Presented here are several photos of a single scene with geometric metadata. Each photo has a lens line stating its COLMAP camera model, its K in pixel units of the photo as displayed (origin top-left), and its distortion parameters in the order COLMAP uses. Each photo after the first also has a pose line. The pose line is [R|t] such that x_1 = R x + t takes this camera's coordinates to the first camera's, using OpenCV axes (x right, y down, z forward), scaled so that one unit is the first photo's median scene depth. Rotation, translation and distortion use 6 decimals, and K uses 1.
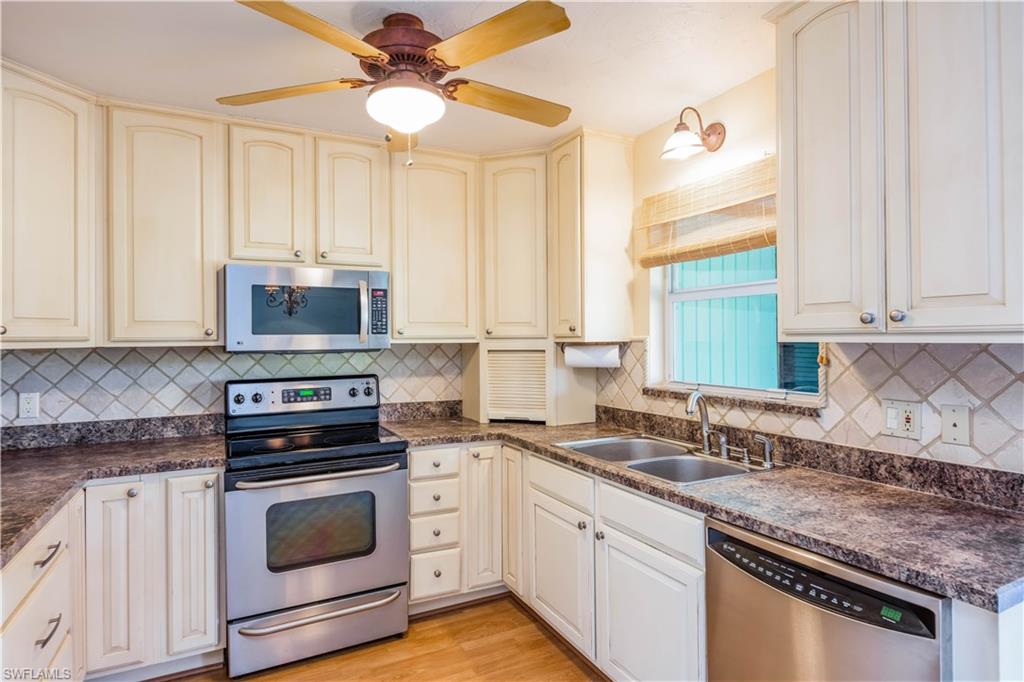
lens RADIAL K [[564.7, 0, 518.0], [0, 564.7, 339.8], [0, 0, 1]] dist [-0.029804, 0.001620]
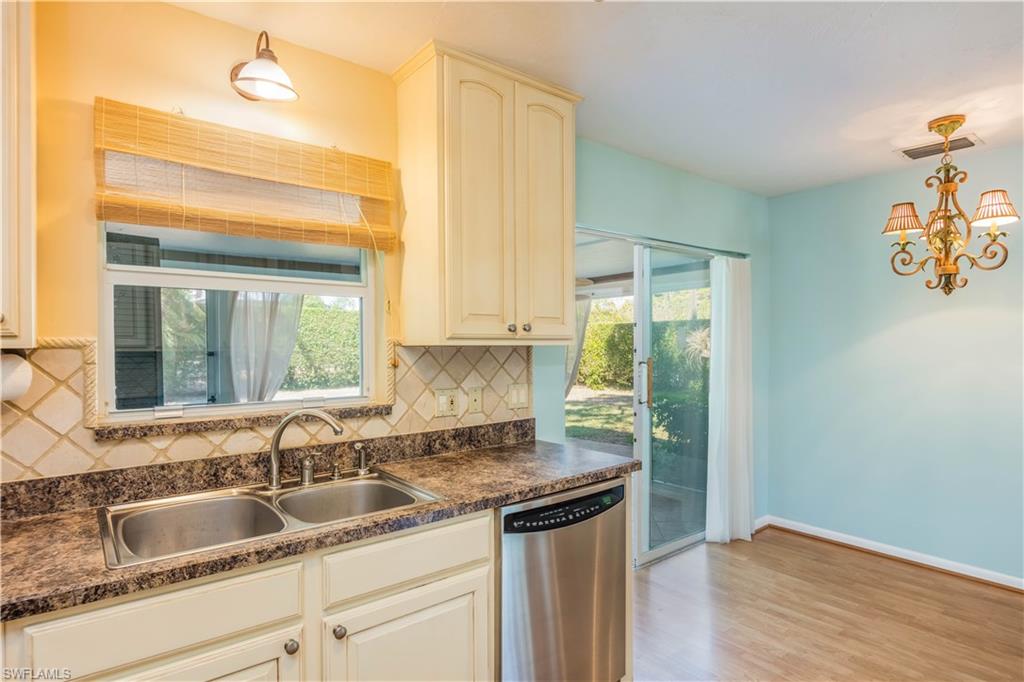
lens RADIAL K [[564.7, 0, 516.8], [0, 564.7, 344.0], [0, 0, 1]] dist [-0.029804, 0.001620]
pose [[-0.219816, -0.007951, 0.975509, -0.632691], [-0.002318, 0.999968, 0.007628, -0.011220], [-0.975539, -0.000585, -0.219828, 1.036778]]
